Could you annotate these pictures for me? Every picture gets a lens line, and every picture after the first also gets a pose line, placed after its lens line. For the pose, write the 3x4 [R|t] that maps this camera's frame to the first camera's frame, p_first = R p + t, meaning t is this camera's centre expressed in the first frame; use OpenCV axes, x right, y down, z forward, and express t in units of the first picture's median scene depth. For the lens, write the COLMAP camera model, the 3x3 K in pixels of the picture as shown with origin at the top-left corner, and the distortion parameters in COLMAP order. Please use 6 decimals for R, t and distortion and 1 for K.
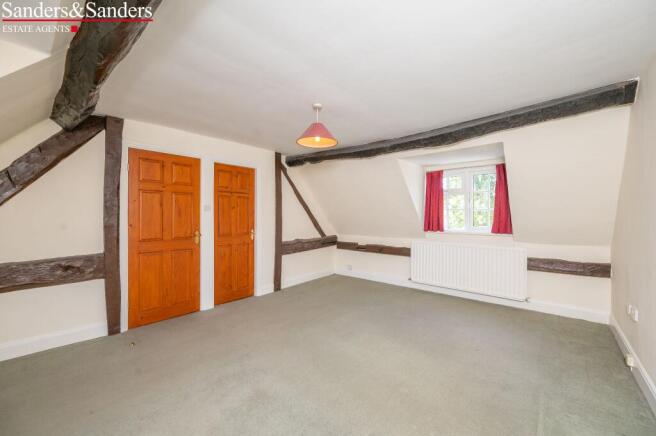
lens RADIAL K [[265.0, 0, 330.9], [0, 265.0, 216.3], [0, 0, 1]] dist [-0.012054, 0.000609]
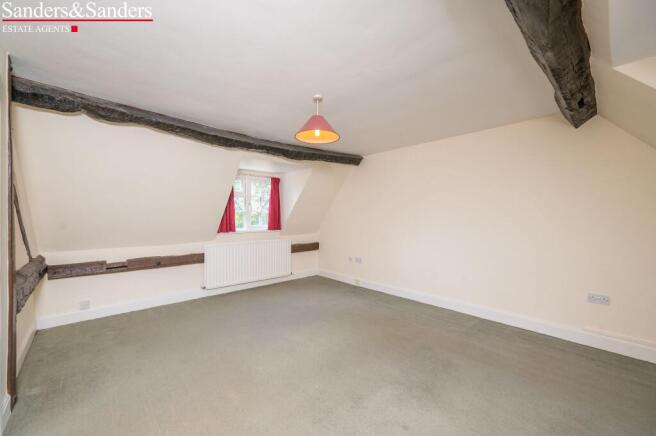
lens RADIAL K [[265.0, 0, 331.1], [0, 265.0, 216.8], [0, 0, 1]] dist [-0.012054, 0.000609]
pose [[0.097508, 0.000456, 0.995235, -0.618651], [0.005400, 0.999985, -0.000988, 0.001459], [-0.995220, 0.005471, 0.097504, 0.550374]]
